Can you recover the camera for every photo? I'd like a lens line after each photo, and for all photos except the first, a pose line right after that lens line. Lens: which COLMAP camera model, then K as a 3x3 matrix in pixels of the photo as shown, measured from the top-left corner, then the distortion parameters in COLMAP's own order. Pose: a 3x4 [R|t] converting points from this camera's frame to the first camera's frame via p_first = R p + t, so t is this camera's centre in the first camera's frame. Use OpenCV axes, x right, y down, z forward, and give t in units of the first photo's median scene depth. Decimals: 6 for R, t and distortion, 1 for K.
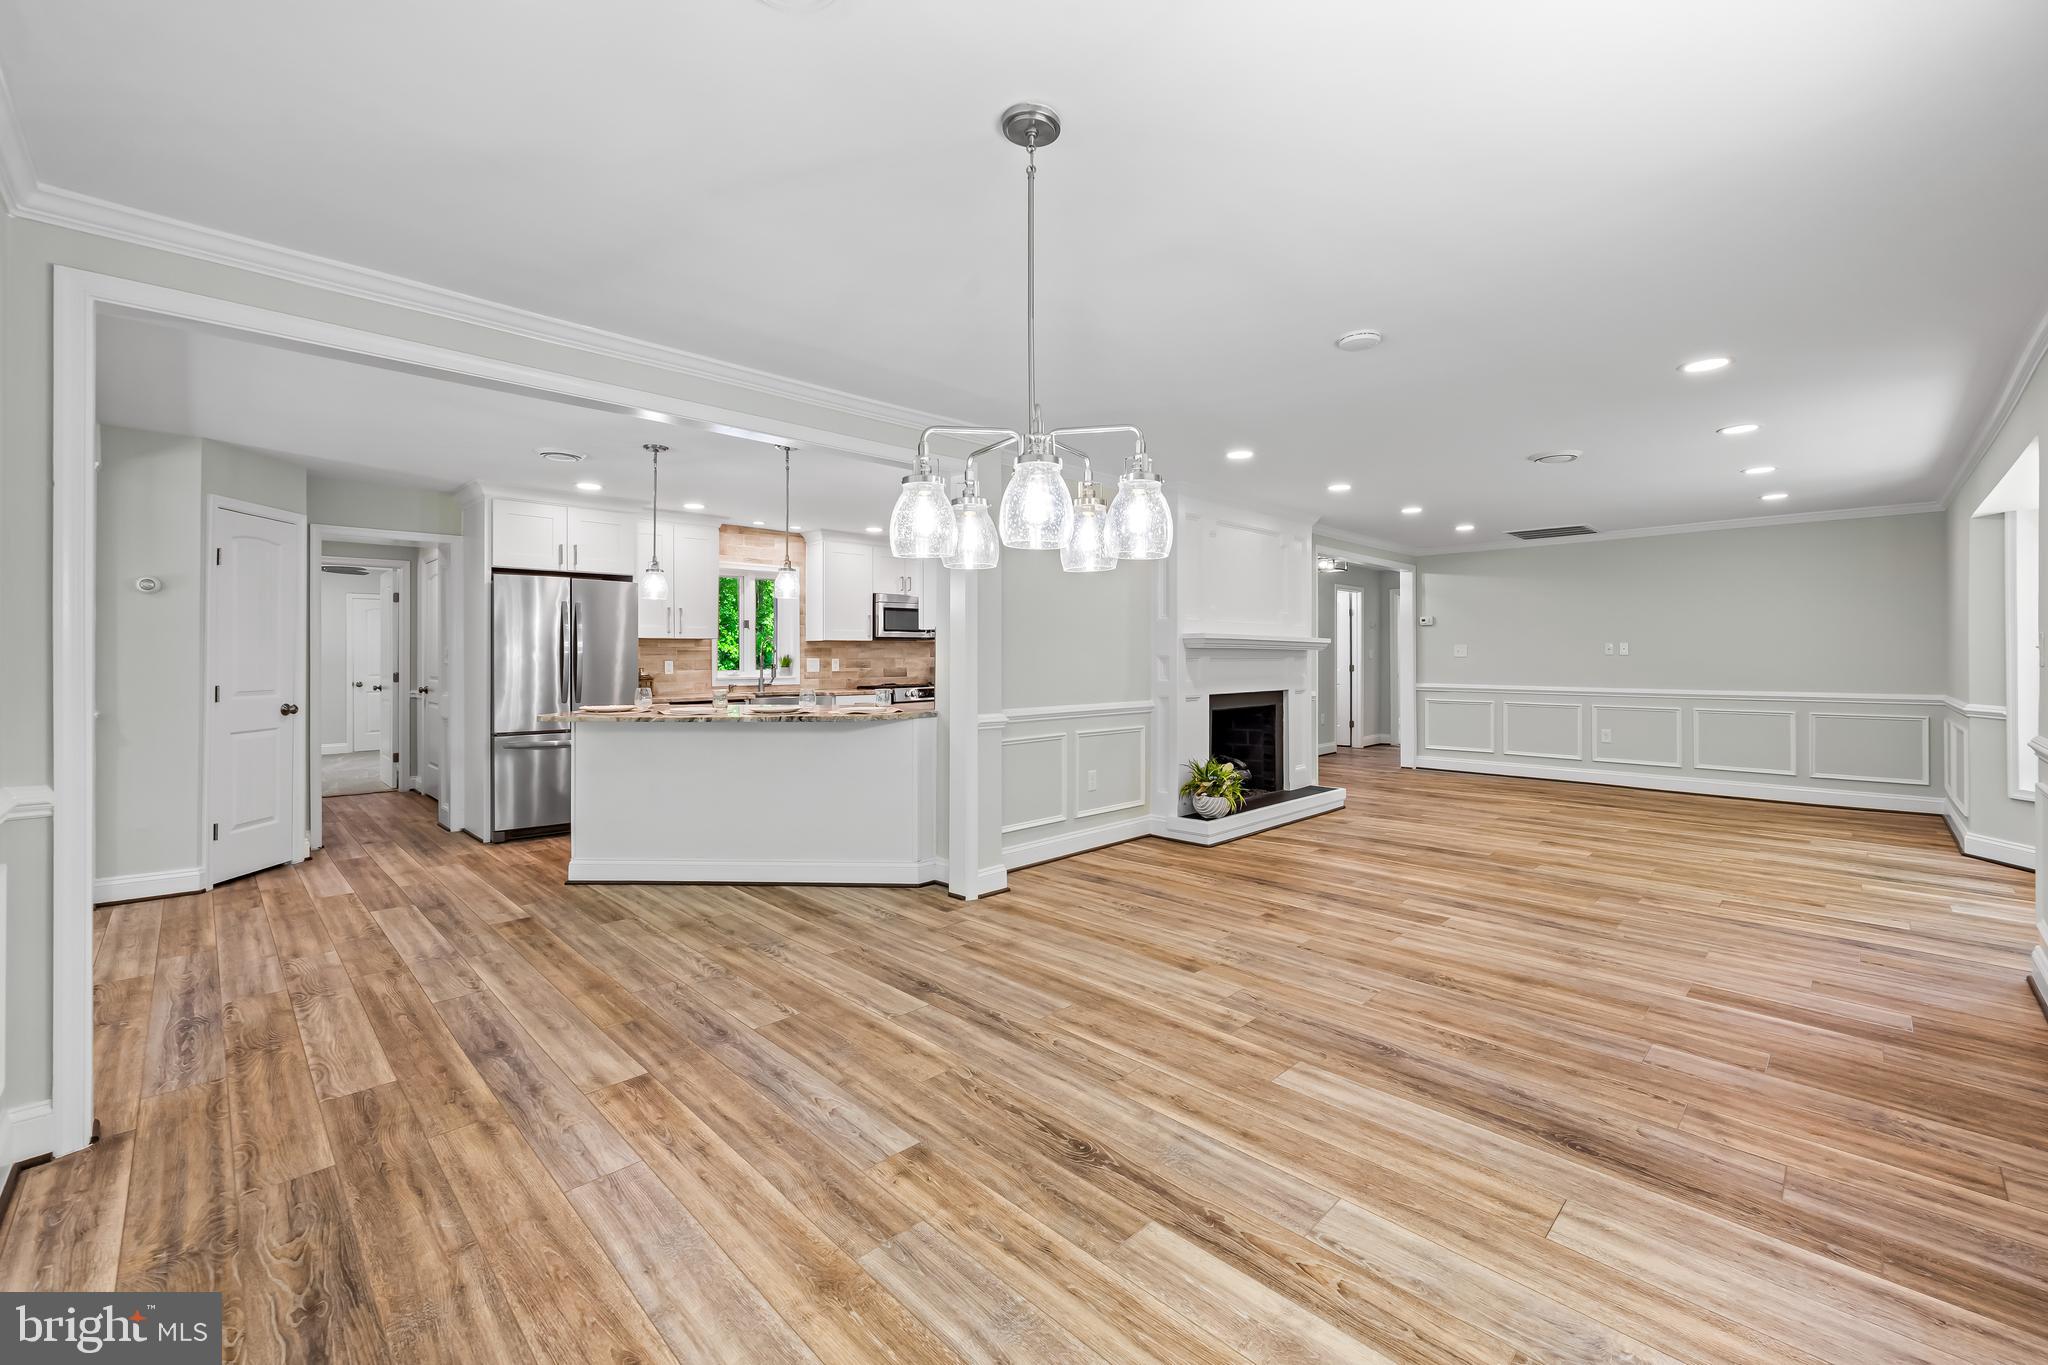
lens RADIAL K [[832.4, 0, 1031.7], [0, 832.4, 664.0], [0, 0, 1]] dist [-0.009206, 0.001933]
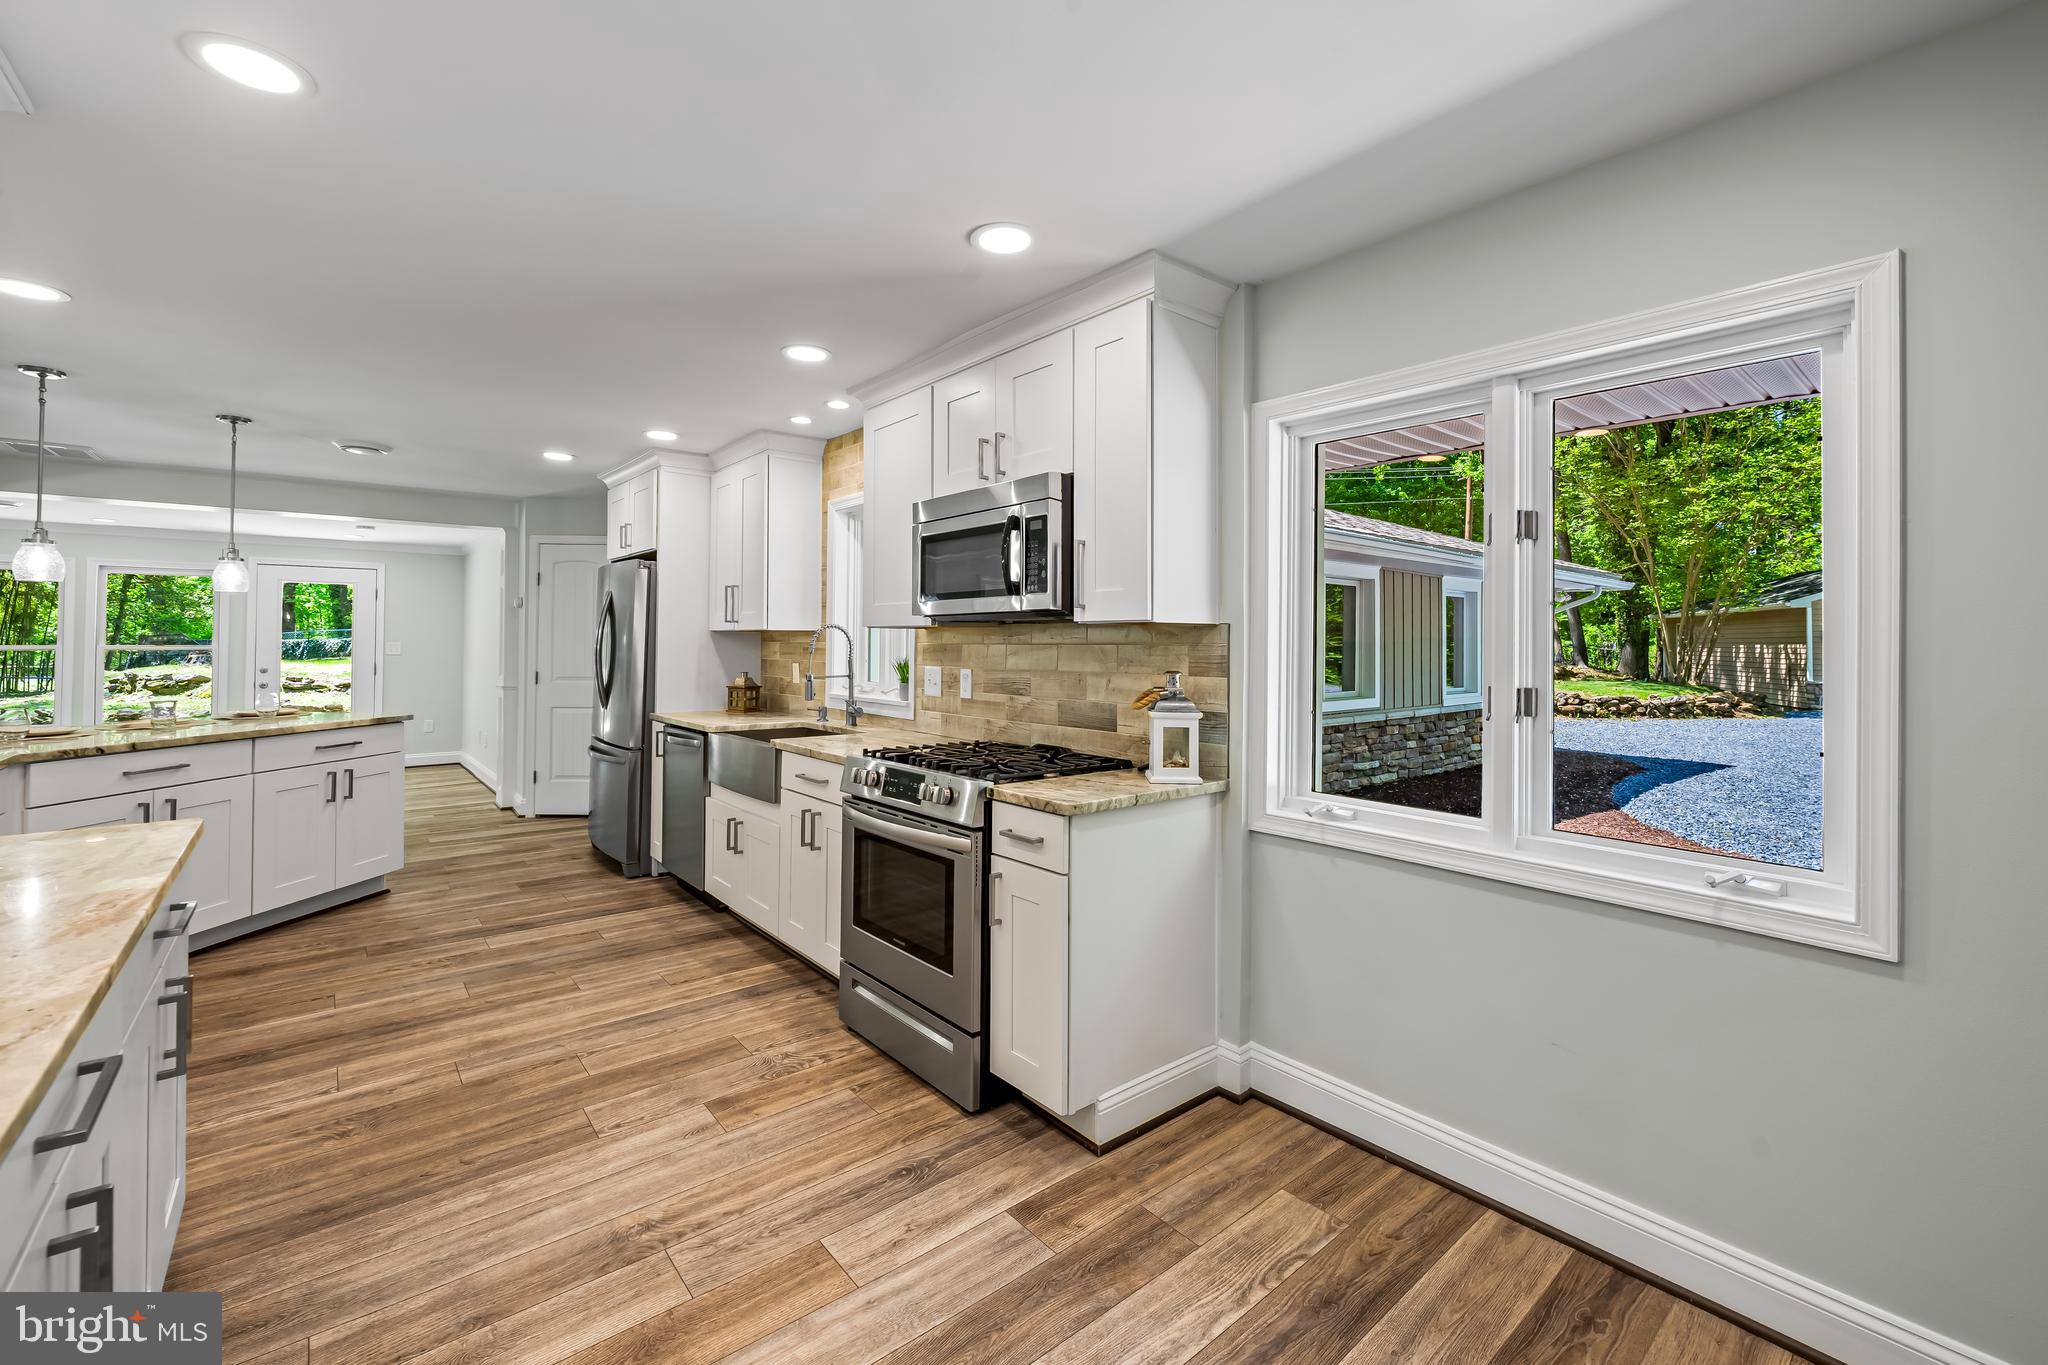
lens RADIAL K [[832.4, 0, 1020.1], [0, 832.4, 635.1], [0, 0, 1]] dist [-0.009206, 0.001933]
pose [[-0.083886, -0.004908, -0.996463, 0.385970], [-0.014562, 0.999887, -0.003699, -0.046152], [0.996369, 0.014201, -0.083948, 2.165638]]
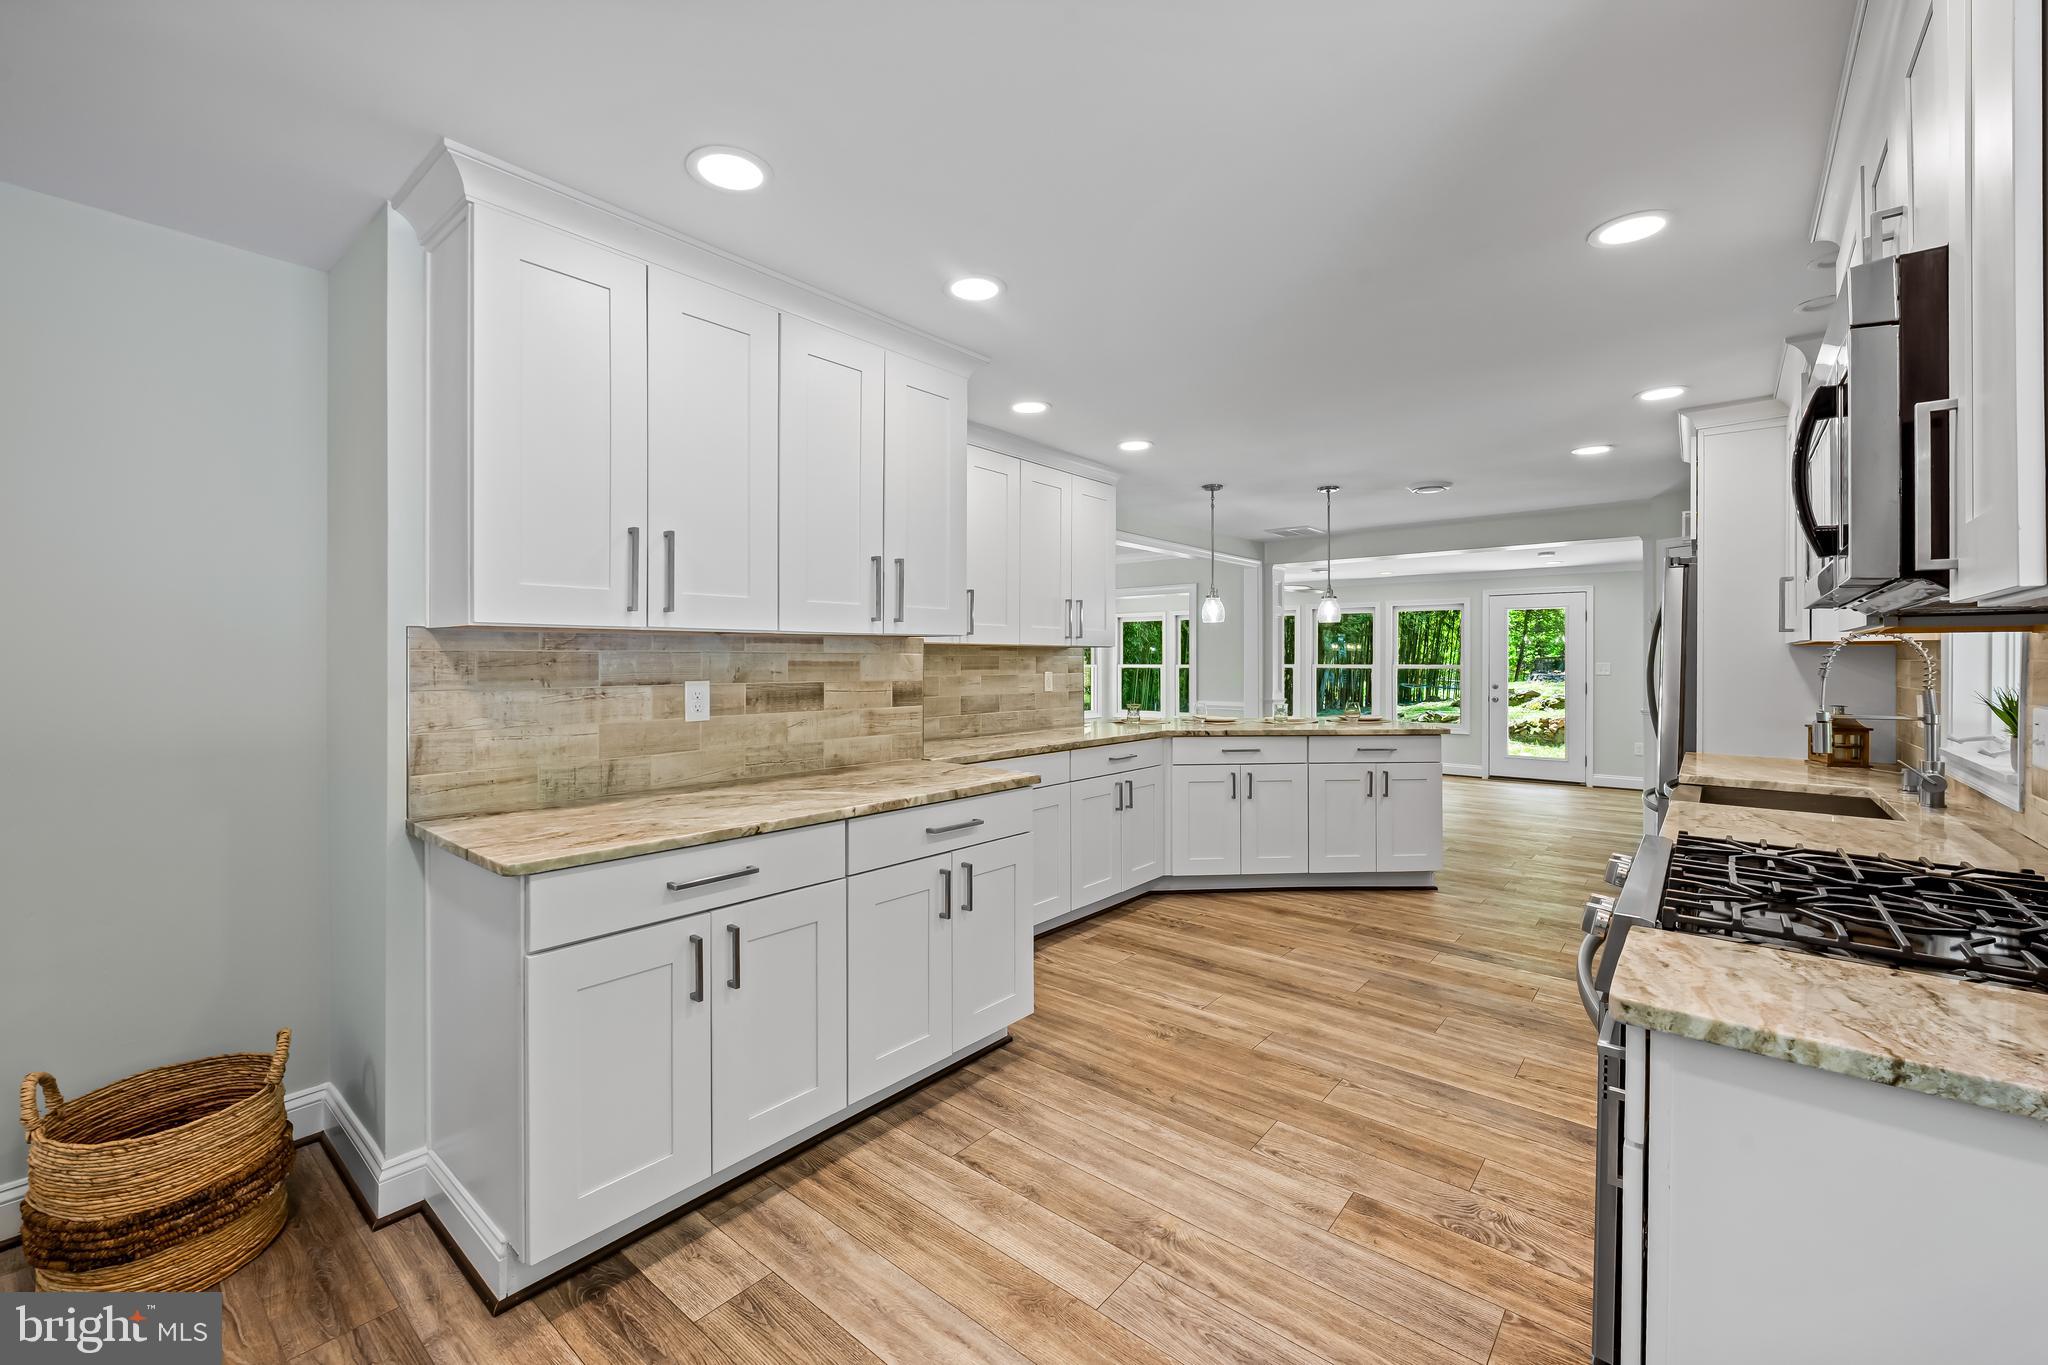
lens RADIAL K [[832.4, 0, 1035.8], [0, 832.4, 662.2], [0, 0, 1]] dist [-0.009206, 0.001933]
pose [[-0.995216, 0.003991, -0.097621, 0.058592], [0.002793, 0.999919, 0.012407, -0.043956], [0.097662, 0.012075, -0.995146, 2.378808]]
